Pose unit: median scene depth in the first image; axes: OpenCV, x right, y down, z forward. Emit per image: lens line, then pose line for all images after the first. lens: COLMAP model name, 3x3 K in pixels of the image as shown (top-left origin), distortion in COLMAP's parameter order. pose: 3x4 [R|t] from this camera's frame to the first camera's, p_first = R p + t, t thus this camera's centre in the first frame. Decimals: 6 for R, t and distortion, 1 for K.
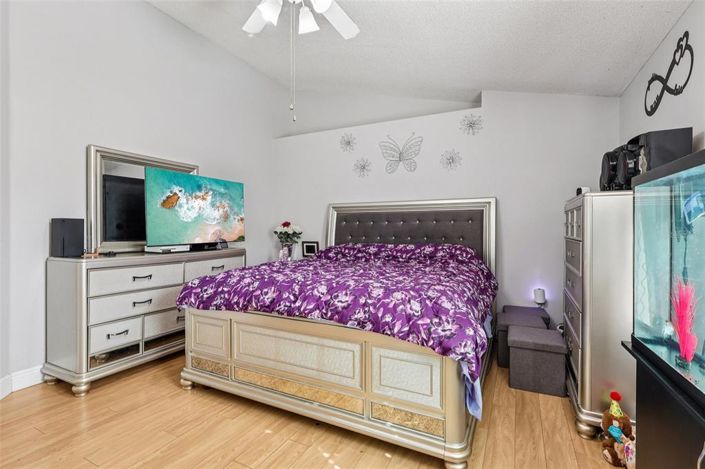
lens RADIAL K [[331.9, 0, 352.5], [0, 331.9, 234.5], [0, 0, 1]] dist [-0.000144, 0.000203]
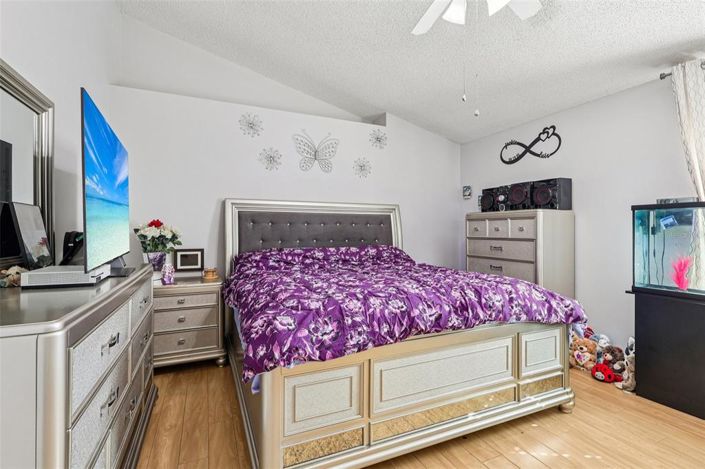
lens RADIAL K [[331.9, 0, 352.5], [0, 331.9, 234.5], [0, 0, 1]] dist [-0.000144, 0.000203]
pose [[0.630550, -0.006016, 0.776125, -0.573730], [0.010972, 0.999939, -0.001164, -0.006332], [-0.776071, 0.009250, 0.630578, 0.355287]]
